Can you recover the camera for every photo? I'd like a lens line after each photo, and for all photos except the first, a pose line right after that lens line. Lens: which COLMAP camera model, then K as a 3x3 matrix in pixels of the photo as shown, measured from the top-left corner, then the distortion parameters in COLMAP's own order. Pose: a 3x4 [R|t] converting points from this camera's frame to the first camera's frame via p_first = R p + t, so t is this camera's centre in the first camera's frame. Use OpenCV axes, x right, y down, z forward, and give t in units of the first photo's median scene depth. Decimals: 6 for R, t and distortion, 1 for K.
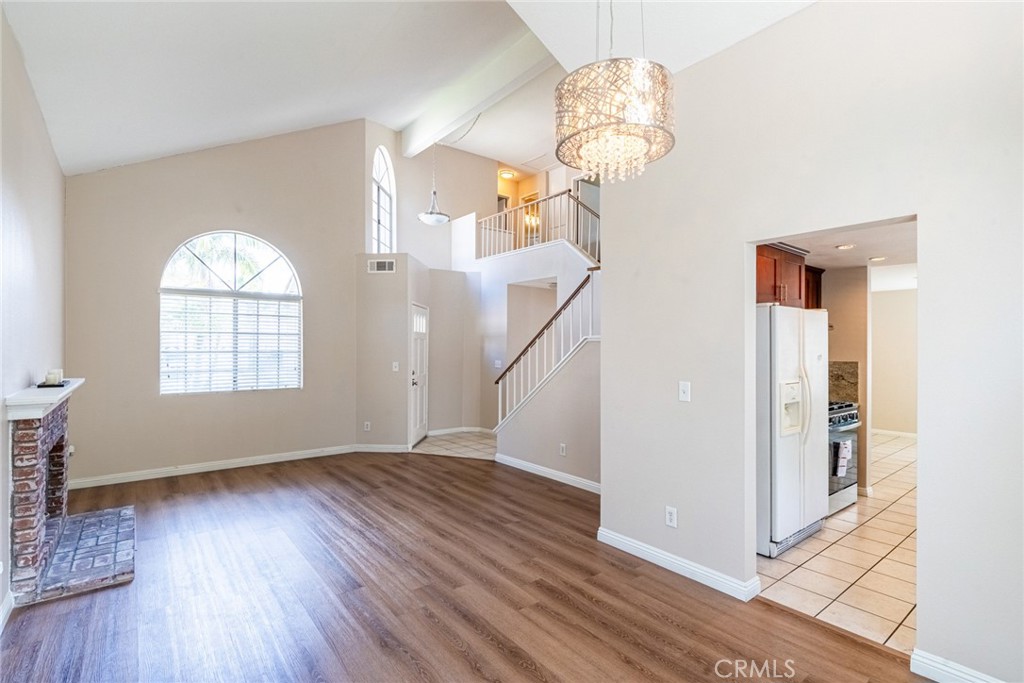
lens RADIAL K [[474.0, 0, 530.7], [0, 474.0, 343.8], [0, 0, 1]] dist [0.000715, 0.000298]
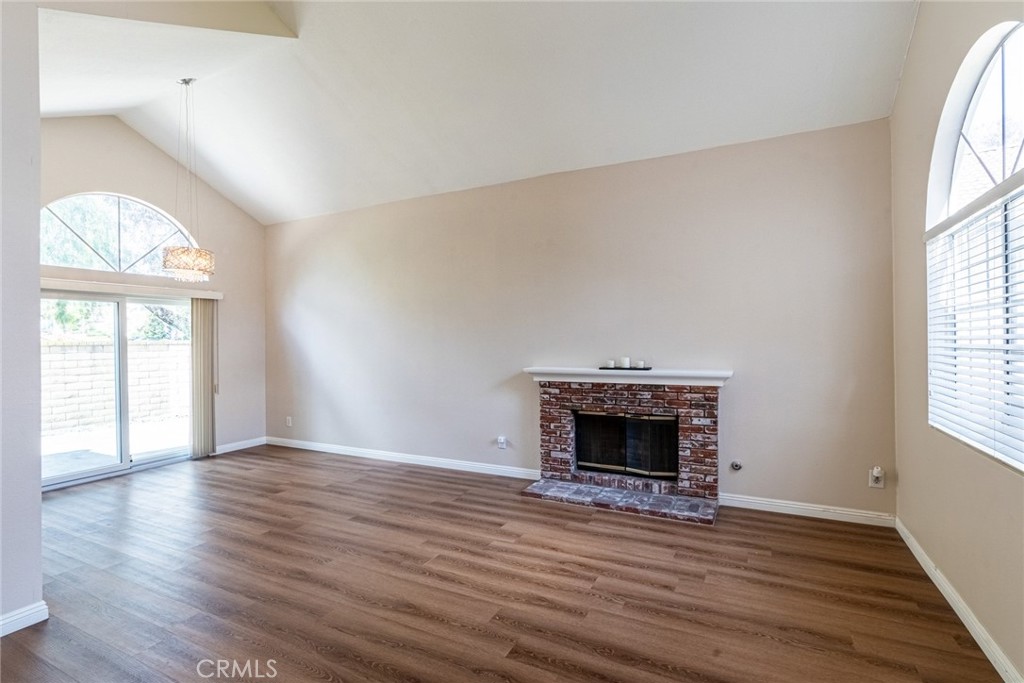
lens RADIAL K [[474.0, 0, 530.7], [0, 474.0, 343.8], [0, 0, 1]] dist [0.000715, 0.000298]
pose [[-0.909061, 0.007115, -0.416602, -0.139349], [0.009939, 0.999940, -0.004609, 0.017801], [0.416544, -0.008331, -0.909077, 1.261400]]
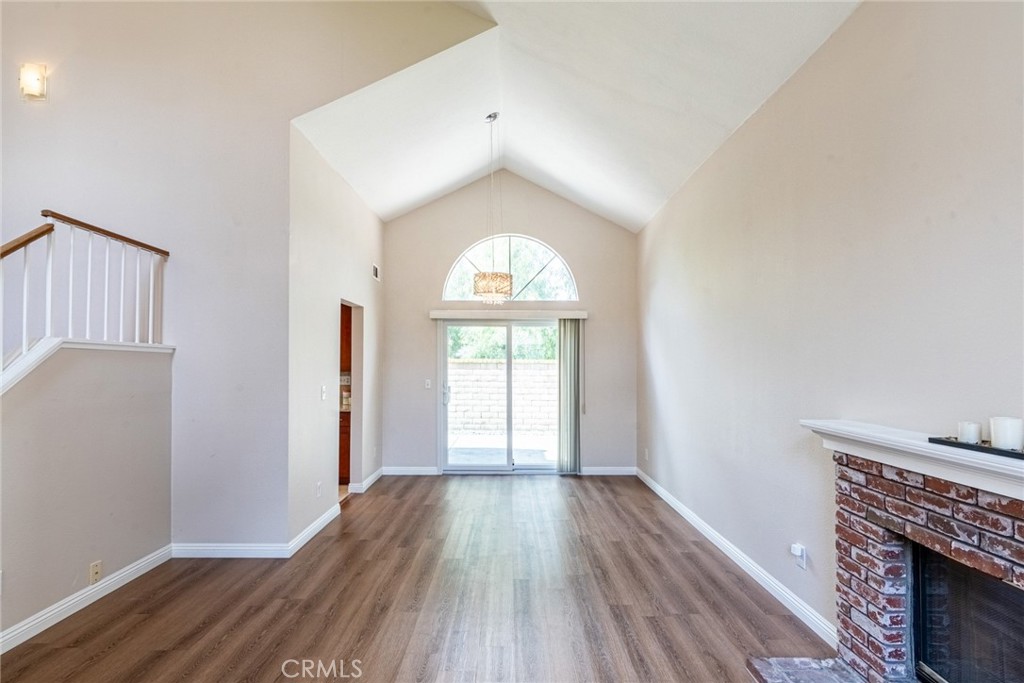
lens RADIAL K [[541.1, 0, 510.3], [0, 541.1, 360.0], [0, 0, 1]] dist [0.002019, 0.001405]
pose [[-0.770589, -0.004094, 0.637319, -0.588887], [-0.013371, 0.999863, -0.009745, 0.012476], [-0.637192, -0.016031, -0.770539, 1.026379]]
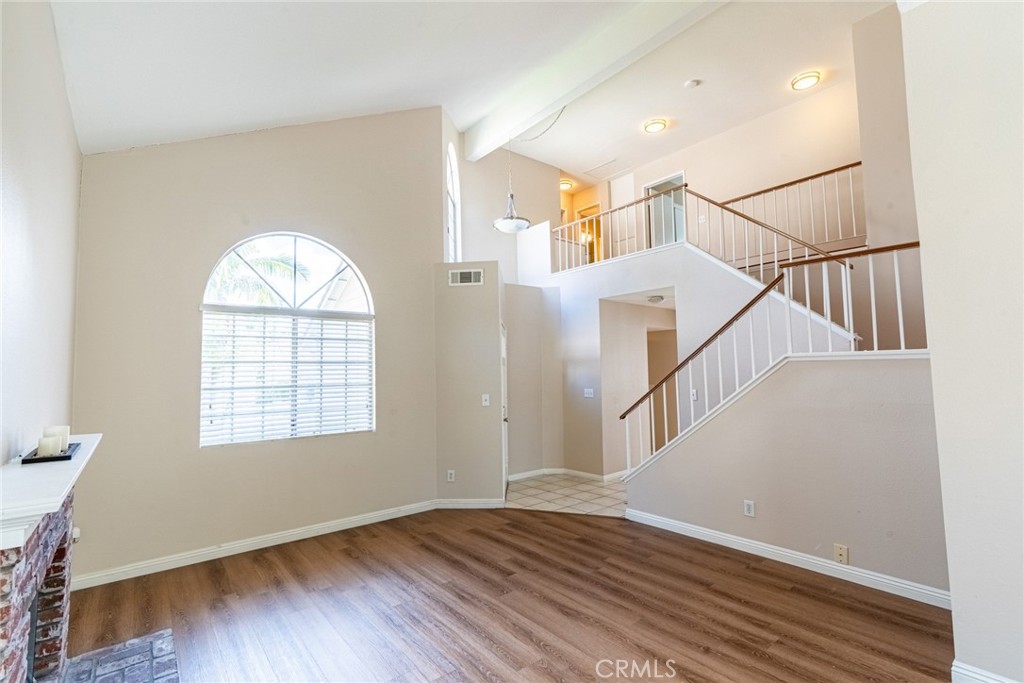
lens RADIAL K [[455.9, 0, 532.8], [0, 455.9, 341.4], [0, 0, 1]] dist [-0.001076, 0.000573]
pose [[0.999556, -0.022818, 0.019155, -0.263704], [0.023993, 0.997690, -0.063550, 0.000133], [-0.017661, 0.063981, 0.997795, 0.262755]]
